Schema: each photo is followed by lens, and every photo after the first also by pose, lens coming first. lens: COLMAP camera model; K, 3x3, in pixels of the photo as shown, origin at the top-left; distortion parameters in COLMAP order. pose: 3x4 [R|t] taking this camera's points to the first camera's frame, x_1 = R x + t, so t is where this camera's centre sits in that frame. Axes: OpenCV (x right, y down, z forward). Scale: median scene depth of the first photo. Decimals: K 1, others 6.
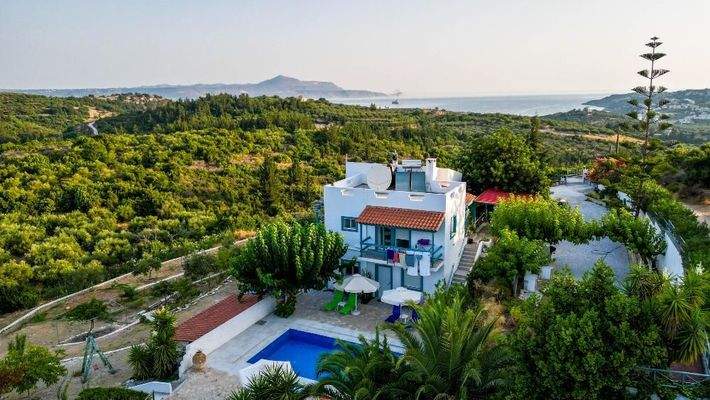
lens RADIAL K [[498.3, 0, 355.0], [0, 498.3, 200.0], [0, 0, 1]] dist [0.083176, -0.084288]
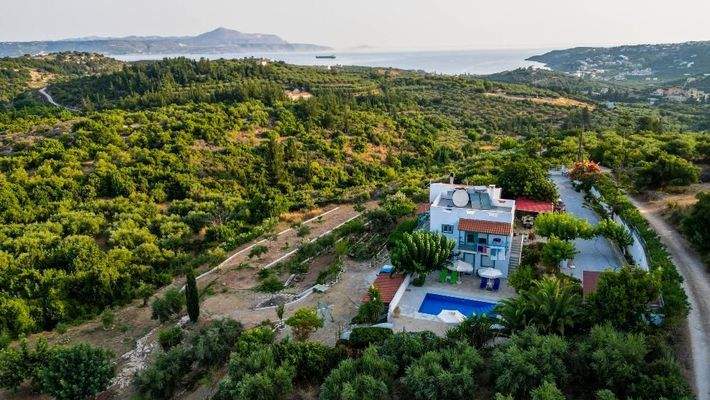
lens RADIAL K [[498.3, 0, 355.0], [0, 498.3, 200.0], [0, 0, 1]] dist [0.083176, -0.084288]
pose [[0.994605, -0.030431, 0.099169, -0.091156], [0.021782, 0.995956, 0.087165, -0.037791], [-0.101420, -0.084535, 0.991246, -0.113690]]
